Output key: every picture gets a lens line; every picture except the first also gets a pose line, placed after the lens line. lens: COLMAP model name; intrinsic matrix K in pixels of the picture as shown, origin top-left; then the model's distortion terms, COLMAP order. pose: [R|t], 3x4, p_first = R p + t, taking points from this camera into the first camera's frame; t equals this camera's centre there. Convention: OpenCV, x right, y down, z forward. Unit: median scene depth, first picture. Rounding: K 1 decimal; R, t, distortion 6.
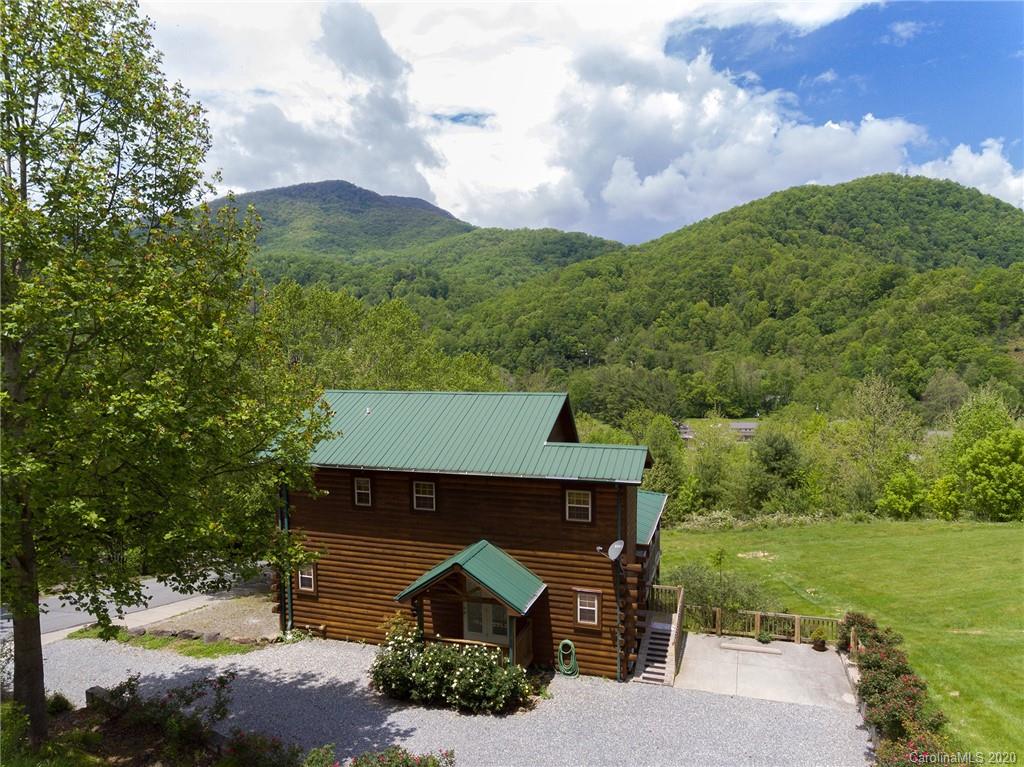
lens RADIAL K [[706.9, 0, 501.6], [0, 706.9, 385.1], [0, 0, 1]] dist [-0.031567, 0.021811]
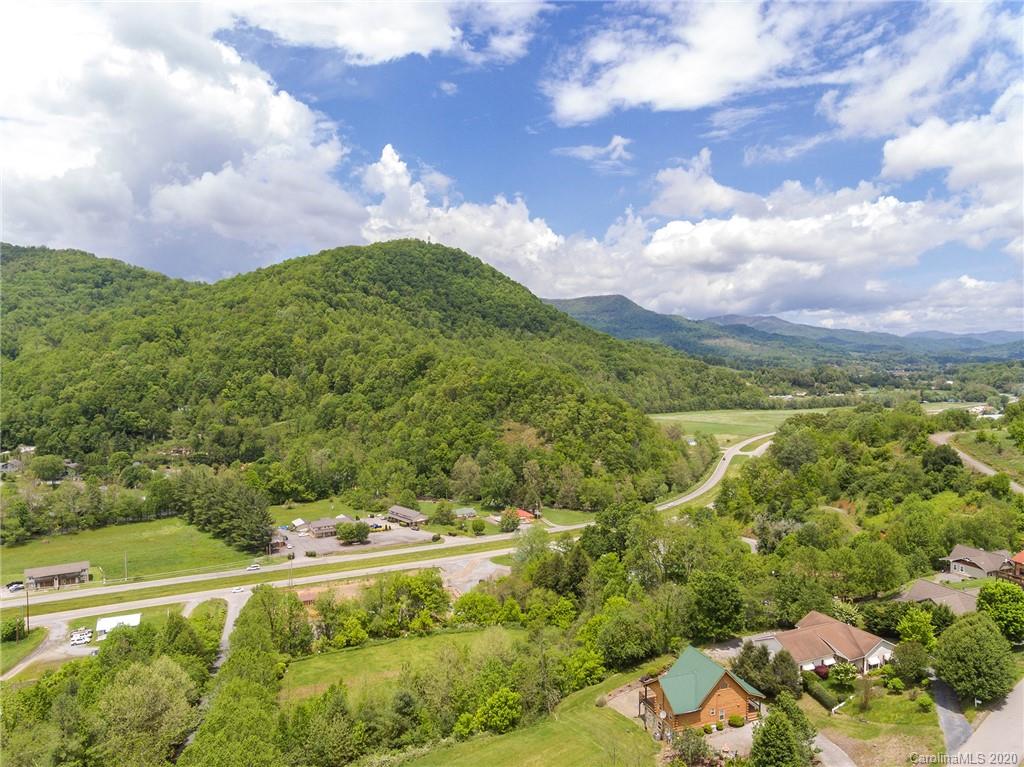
lens RADIAL K [[706.9, 0, 502.3], [0, 706.9, 383.6], [0, 0, 1]] dist [-0.031567, 0.021811]
pose [[0.811932, -0.020099, 0.583407, -0.051356], [0.036541, 0.999197, -0.016431, -0.076163], [-0.582608, 0.034659, 0.812014, -0.076817]]
